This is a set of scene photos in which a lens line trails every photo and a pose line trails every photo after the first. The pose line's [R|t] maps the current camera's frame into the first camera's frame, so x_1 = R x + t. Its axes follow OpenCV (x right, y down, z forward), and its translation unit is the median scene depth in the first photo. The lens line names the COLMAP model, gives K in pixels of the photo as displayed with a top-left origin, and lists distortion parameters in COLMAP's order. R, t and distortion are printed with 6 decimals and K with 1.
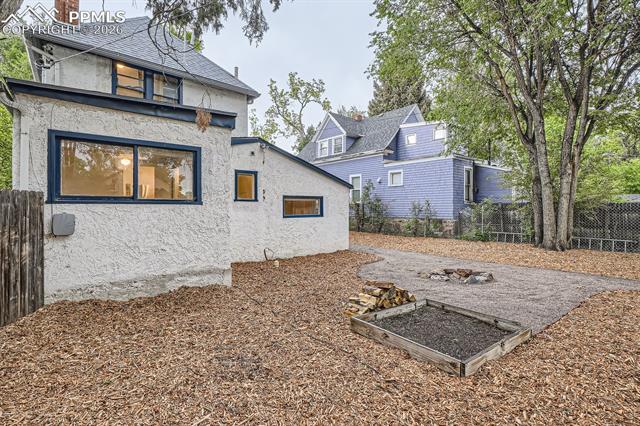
lens RADIAL K [[312.8, 0, 320.8], [0, 312.8, 208.7], [0, 0, 1]] dist [-0.000670, 0.000310]
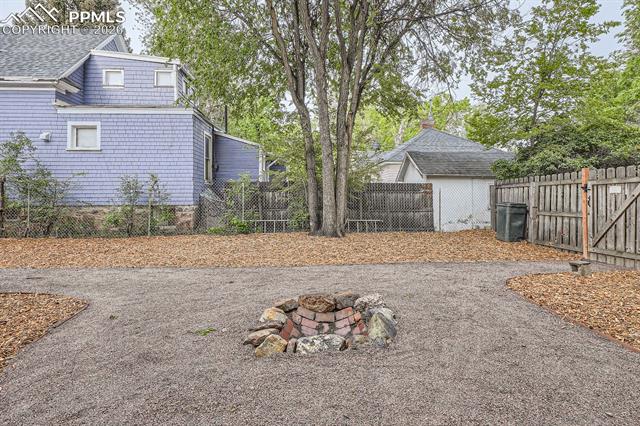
lens RADIAL K [[312.8, 0, 321.2], [0, 312.8, 196.1], [0, 0, 1]] dist [-0.000670, 0.000310]
pose [[0.588866, 0.007260, 0.808198, 0.039594], [0.009738, 0.999823, -0.016077, 0.025908], [-0.808172, 0.017337, 0.588691, 0.356075]]
